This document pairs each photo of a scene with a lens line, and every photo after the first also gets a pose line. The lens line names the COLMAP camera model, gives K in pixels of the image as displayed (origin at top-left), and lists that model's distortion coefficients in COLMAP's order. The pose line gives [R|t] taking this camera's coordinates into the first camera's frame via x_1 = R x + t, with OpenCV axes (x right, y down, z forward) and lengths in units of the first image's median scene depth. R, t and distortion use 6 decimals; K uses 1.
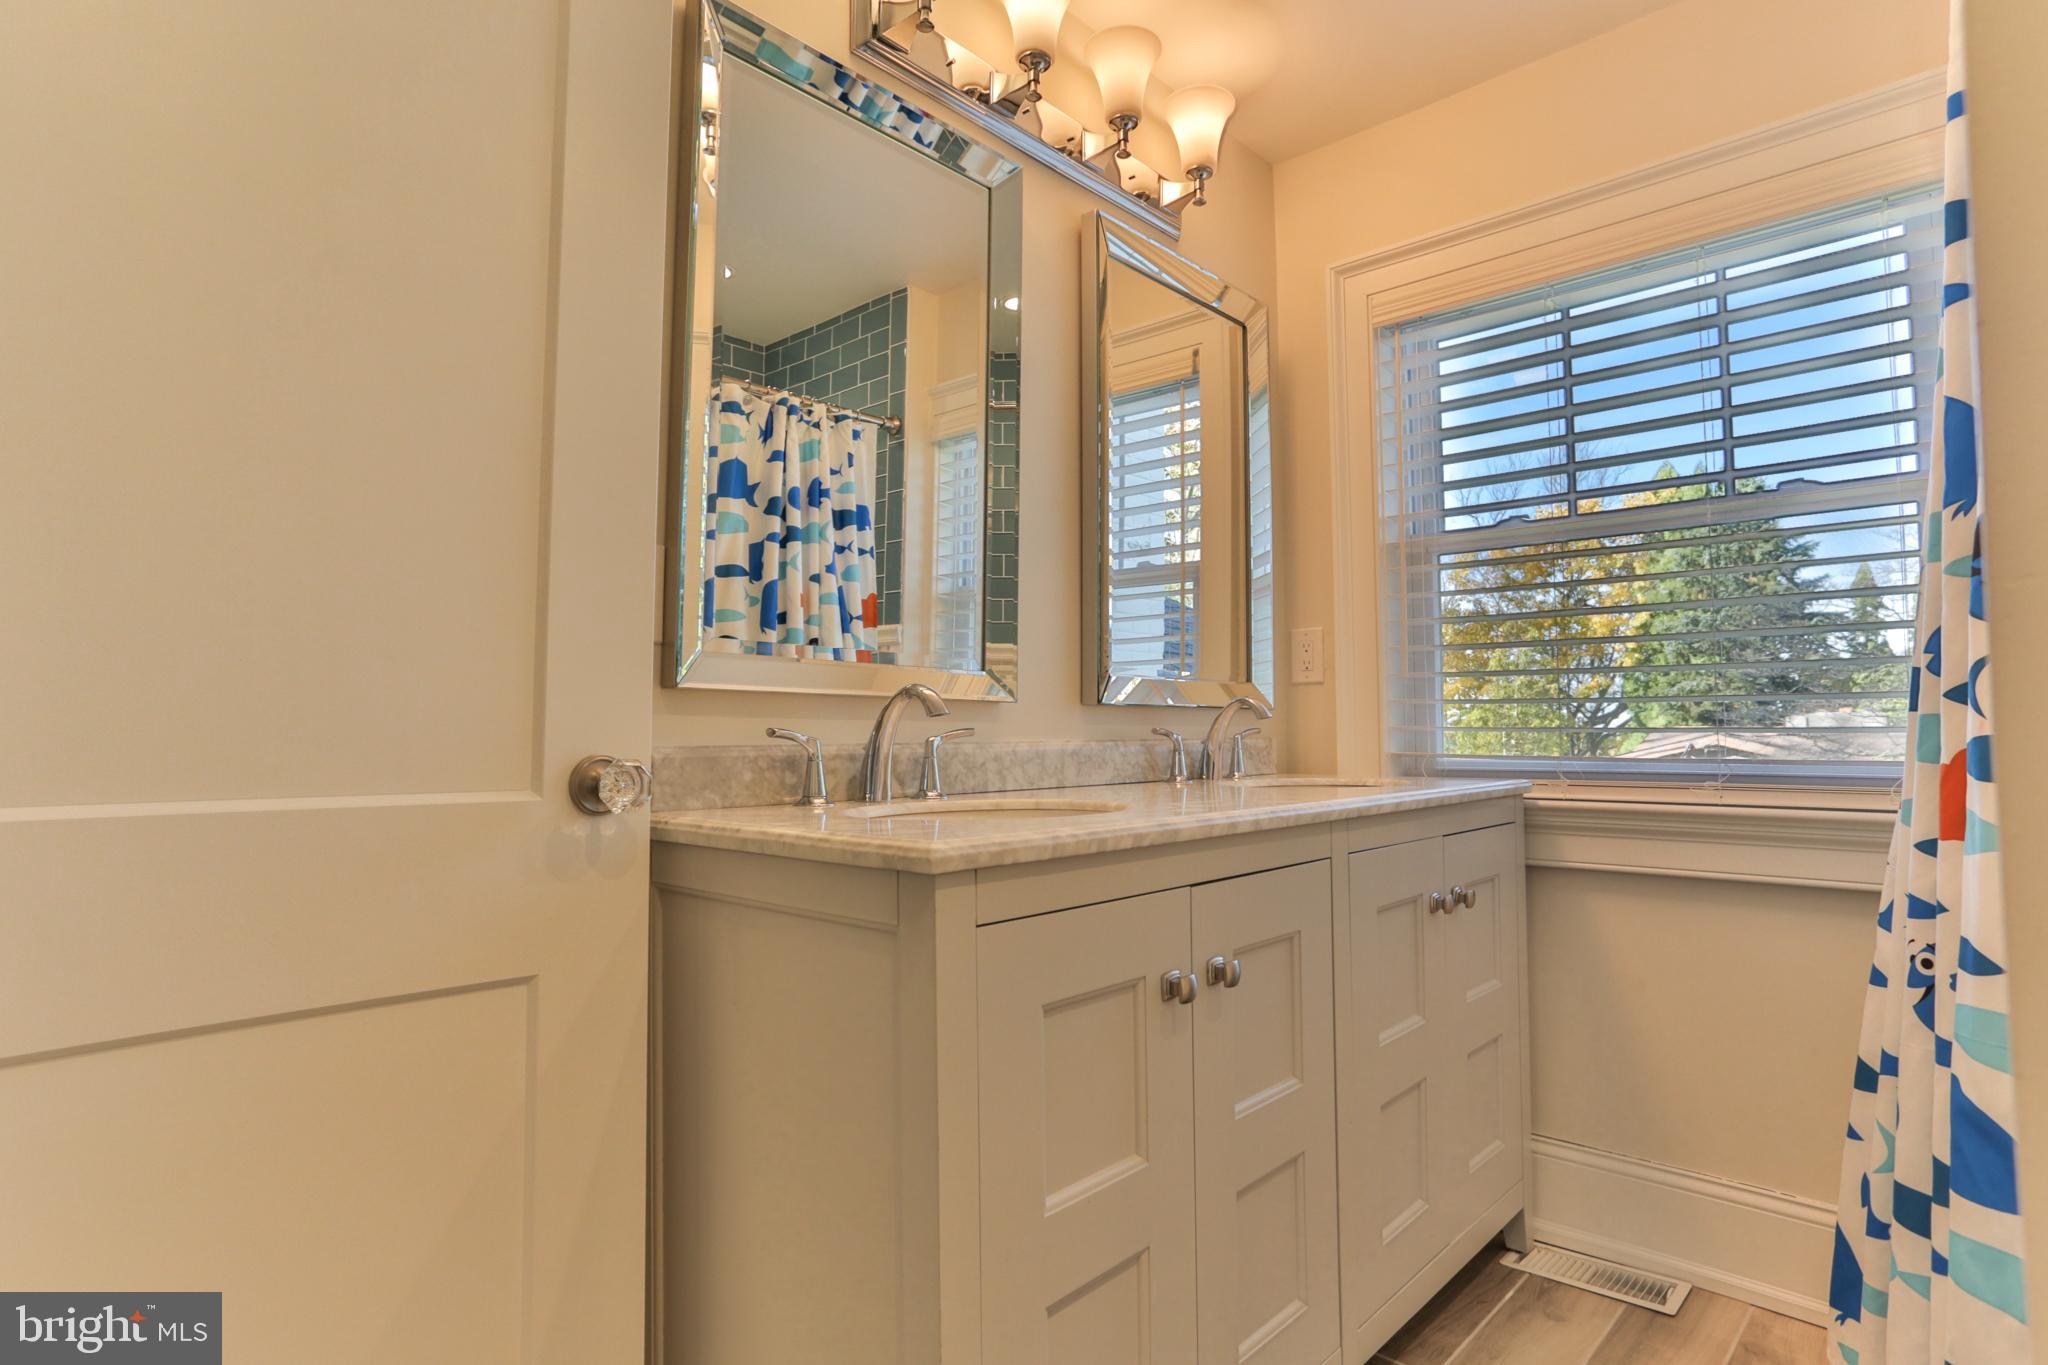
lens RADIAL K [[1080.4, 0, 1018.5], [0, 1080.4, 677.9], [0, 0, 1]] dist [-0.048364, 0.034112]
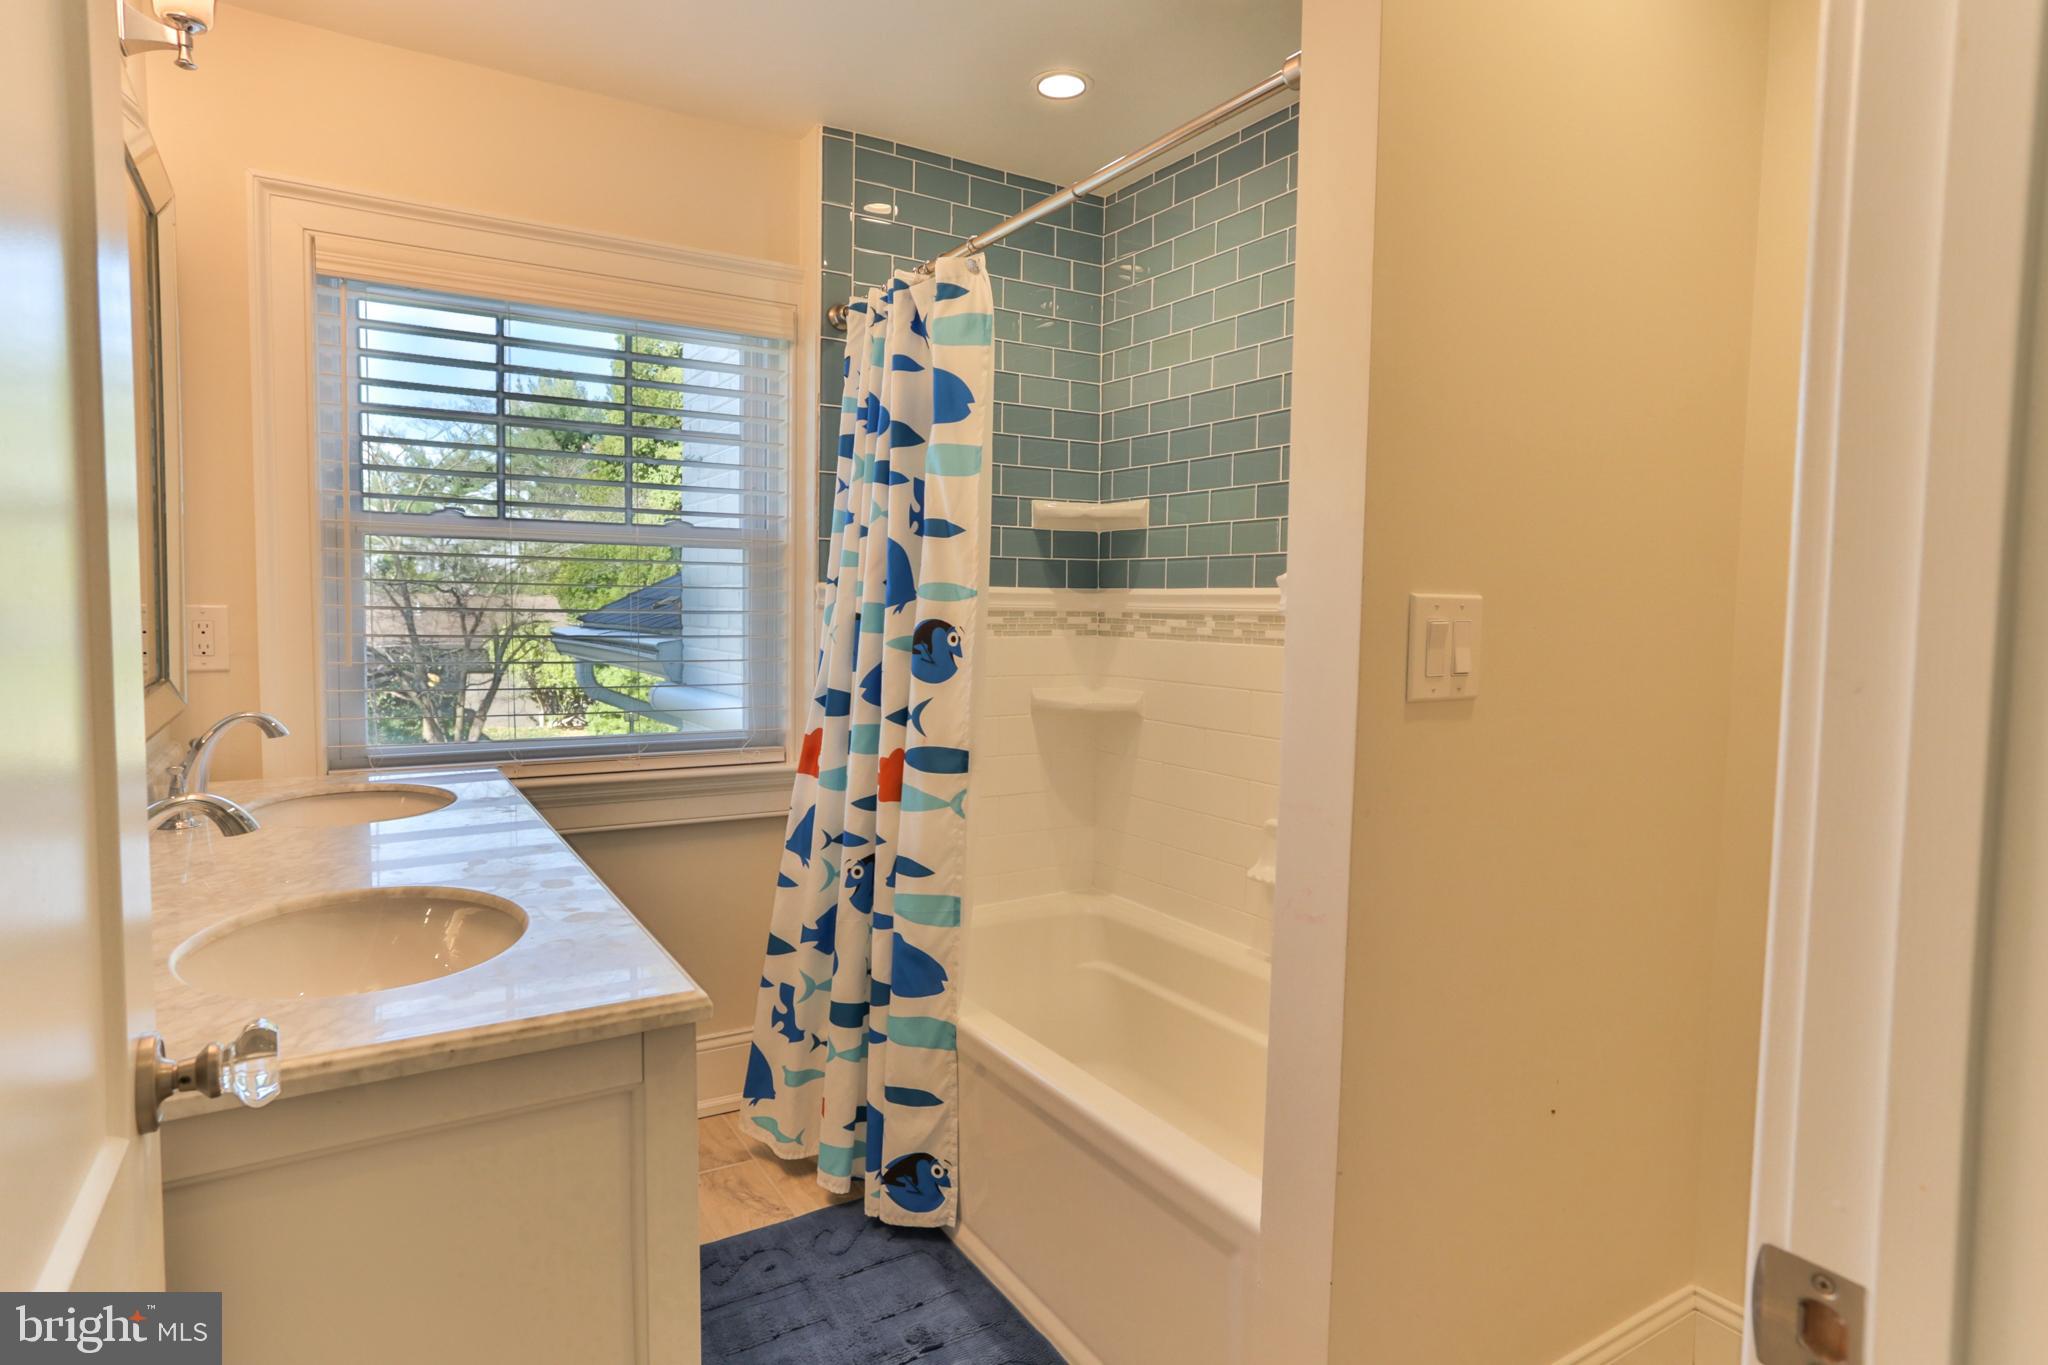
lens RADIAL K [[1080.4, 0, 1018.5], [0, 1080.4, 677.9], [0, 0, 1]] dist [-0.048364, 0.034112]
pose [[0.260761, -0.055486, 0.963807, -0.730856], [-0.065472, 0.995032, 0.074998, -0.186664], [-0.963181, -0.082659, 0.255833, 0.351990]]
